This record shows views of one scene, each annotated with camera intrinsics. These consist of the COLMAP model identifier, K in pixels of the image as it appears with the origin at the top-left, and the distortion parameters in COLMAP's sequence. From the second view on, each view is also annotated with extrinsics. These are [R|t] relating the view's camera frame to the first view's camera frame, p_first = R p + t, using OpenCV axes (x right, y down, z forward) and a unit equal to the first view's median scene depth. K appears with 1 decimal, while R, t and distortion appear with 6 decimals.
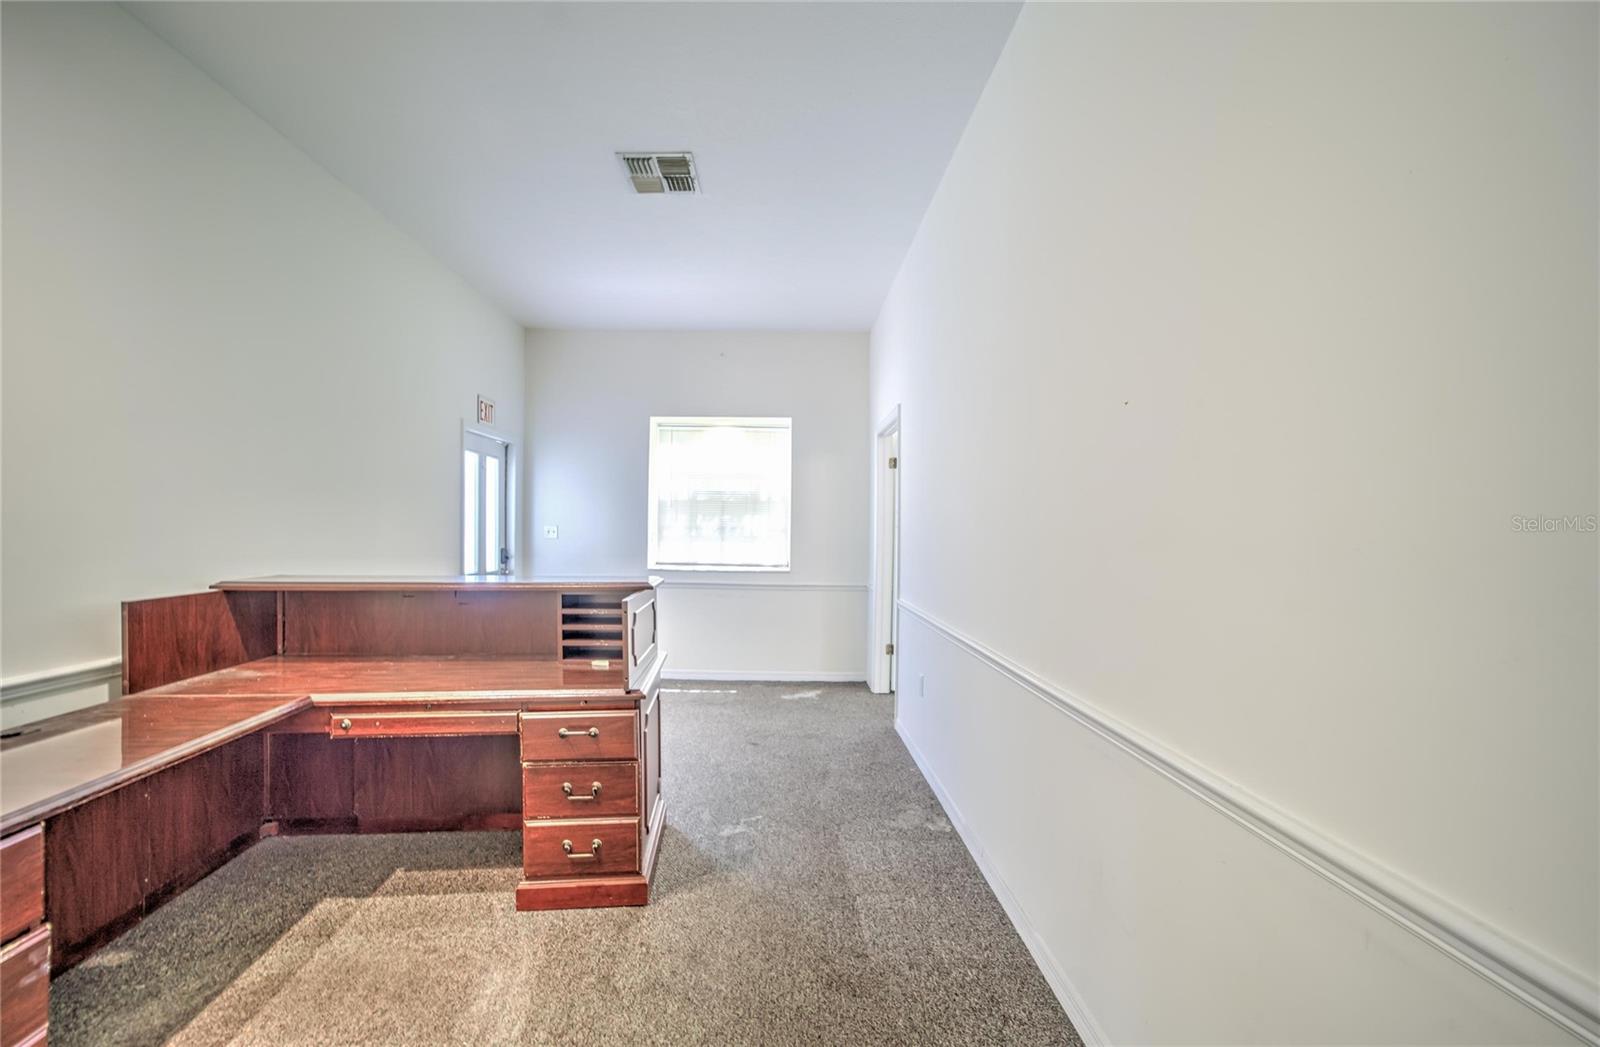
lens RADIAL K [[648.4, 0, 801.7], [0, 648.4, 540.4], [0, 0, 1]] dist [-0.001385, -0.000407]
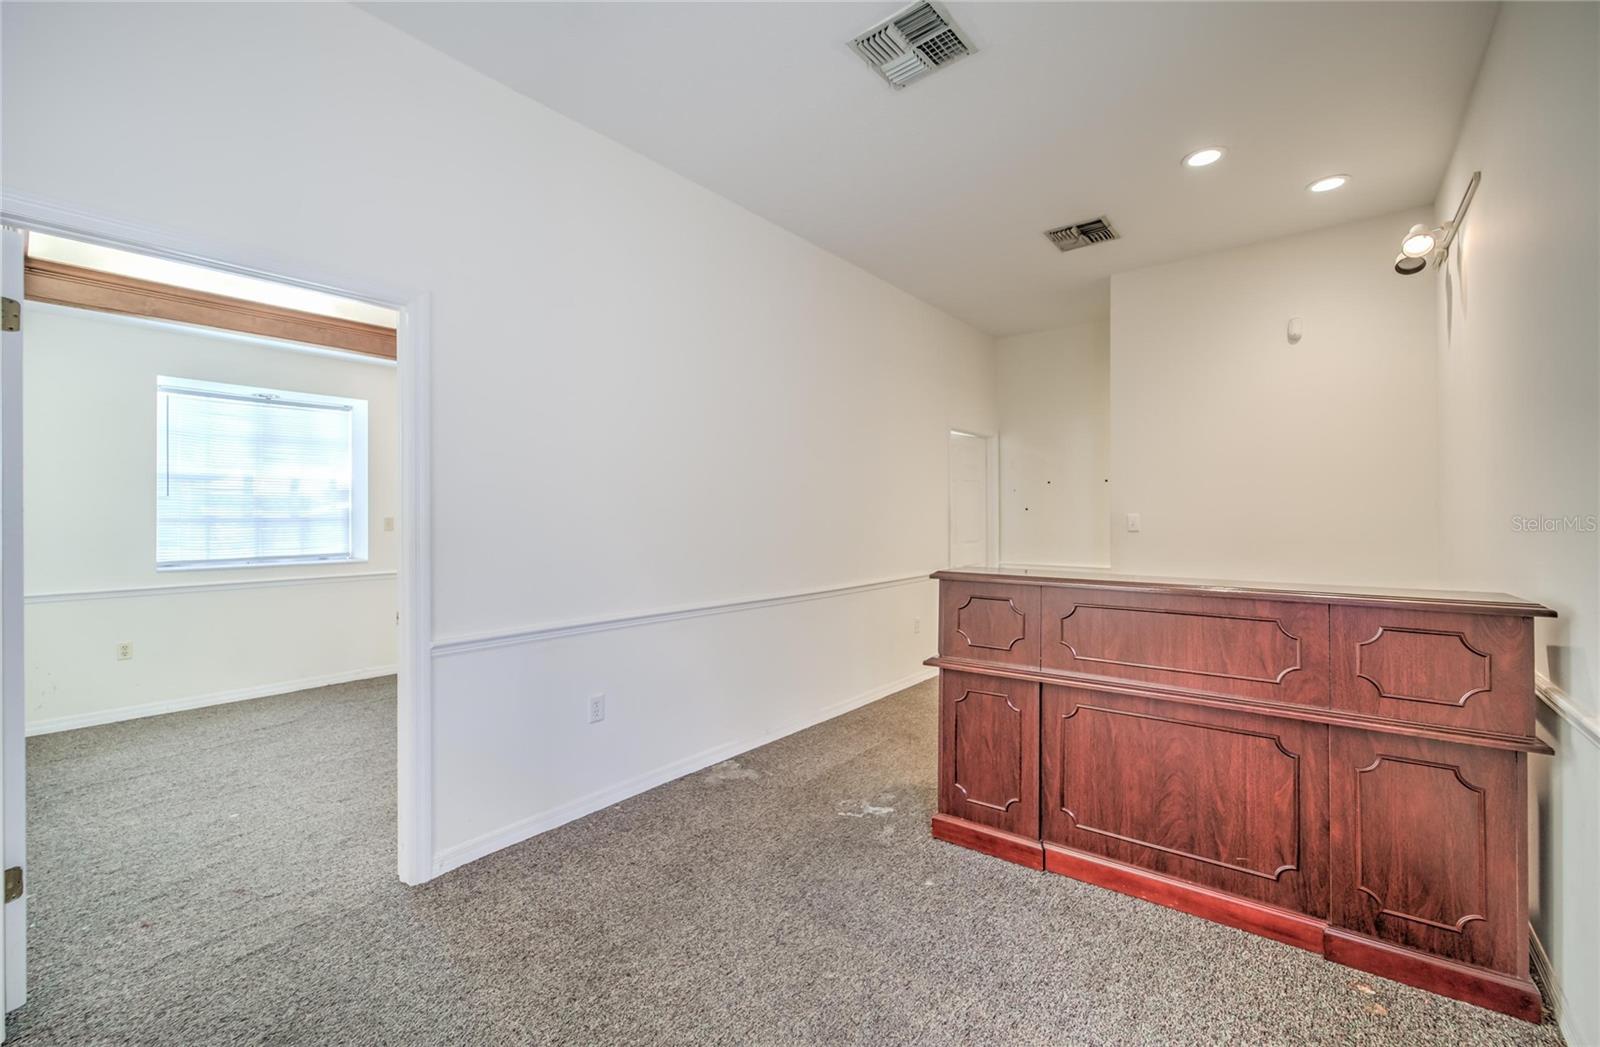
lens RADIAL K [[647.0, 0, 813.2], [0, 647.0, 501.3], [0, 0, 1]] dist [0.003388, 0.000232]
pose [[-0.759305, 0.003720, 0.650724, -0.703624], [-0.001771, 0.999968, -0.007782, -0.034985], [-0.650733, -0.007061, -0.759274, 1.869011]]
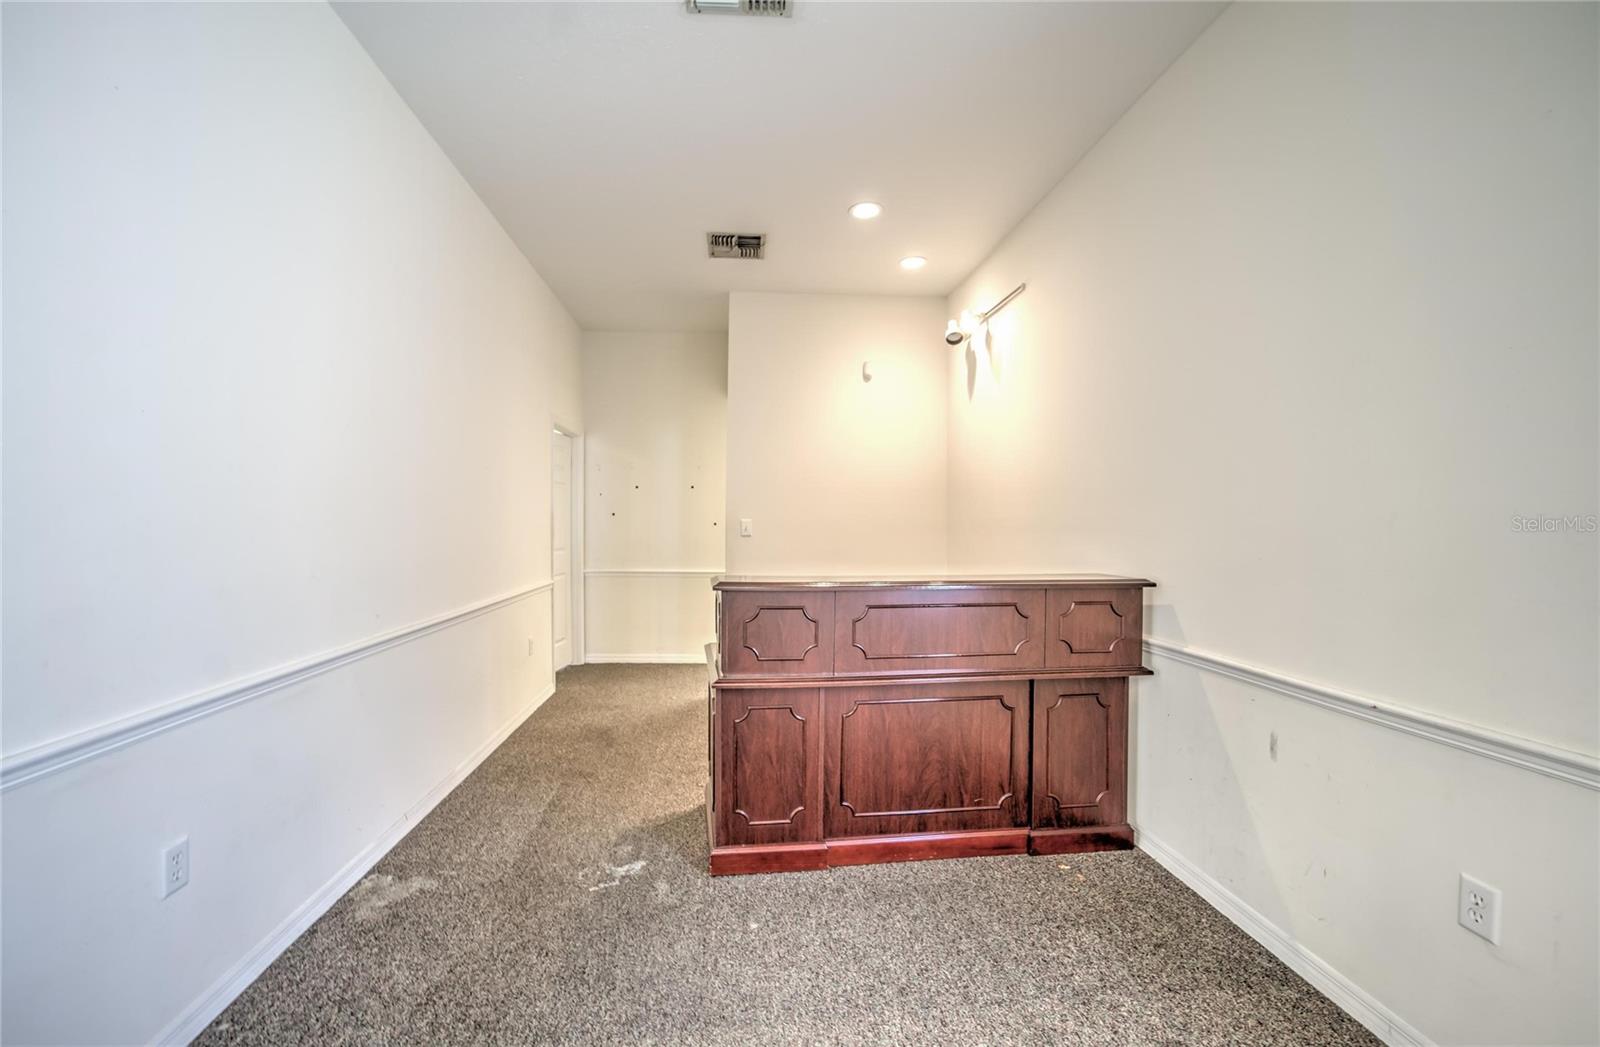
lens RADIAL K [[648.0, 0, 772.8], [0, 648.0, 530.2], [0, 0, 1]] dist [-0.010841, -0.000038]
pose [[-0.999516, -0.014932, -0.027300, -0.268971], [-0.015585, 0.999594, 0.023871, -0.030195], [0.026933, 0.024285, -0.999342, 1.877369]]
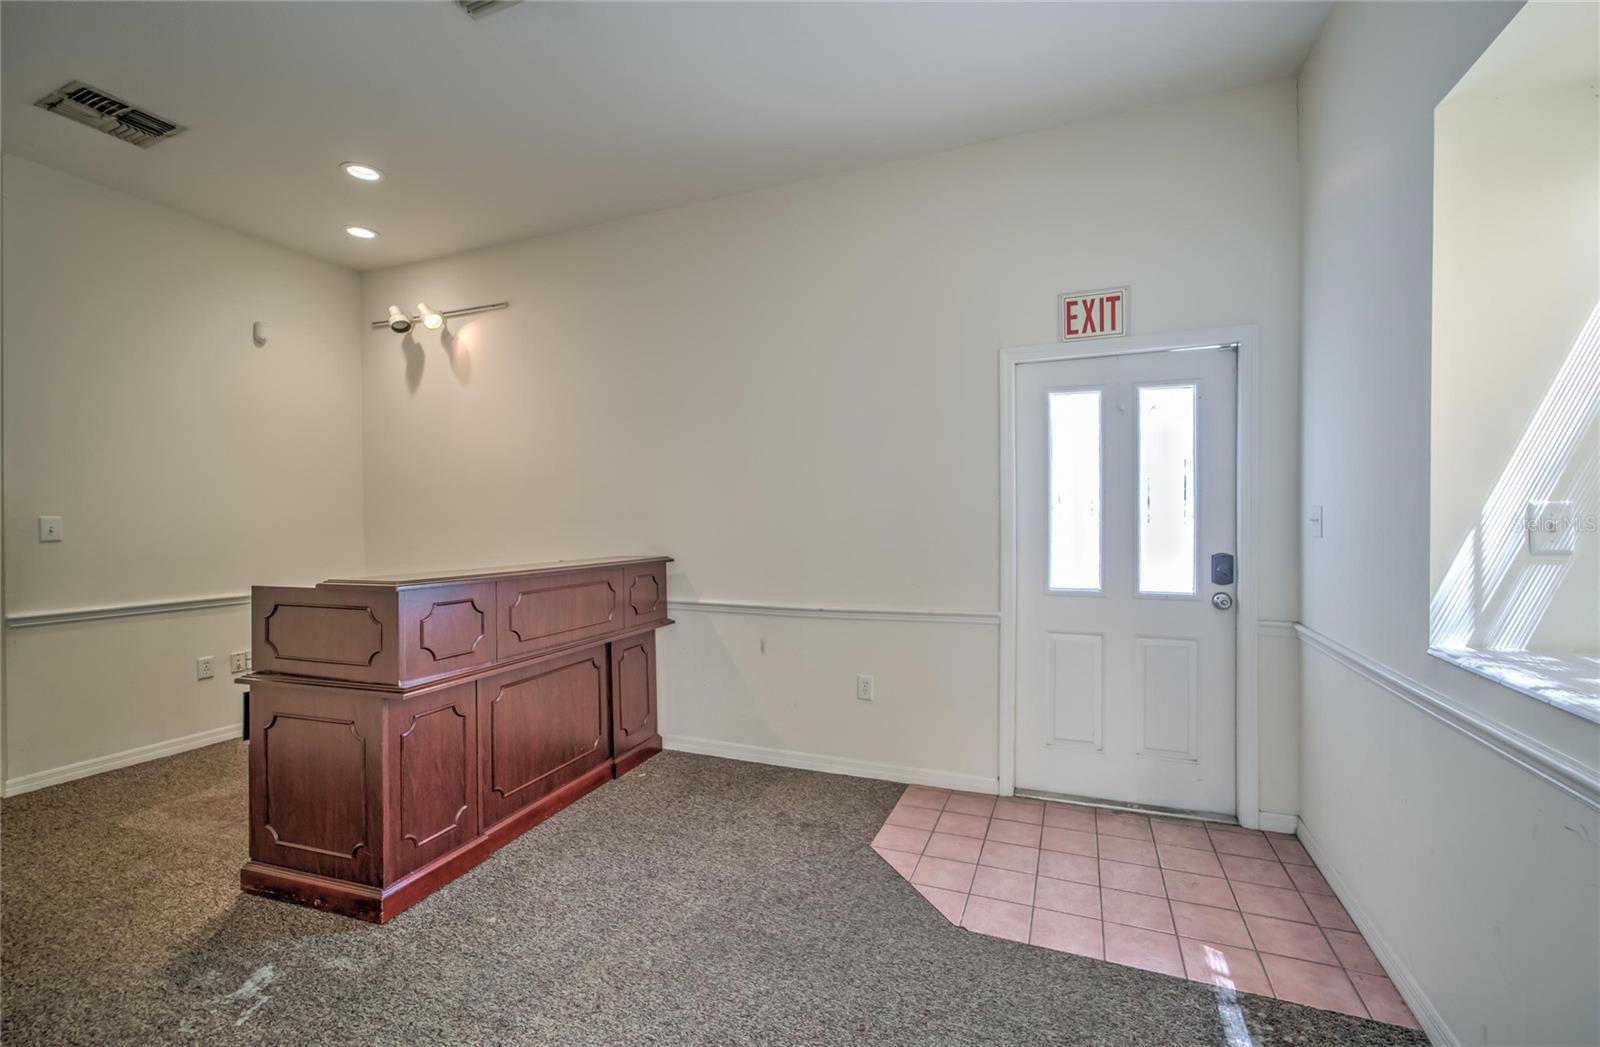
lens RADIAL K [[648.4, 0, 801.7], [0, 648.4, 540.4], [0, 0, 1]] dist [-0.001385, -0.000407]
pose [[-0.409002, 0.005937, -0.912514, 0.256449], [-0.009647, 0.999895, 0.010830, 0.001071], [0.912482, 0.013233, -0.408902, 1.760984]]
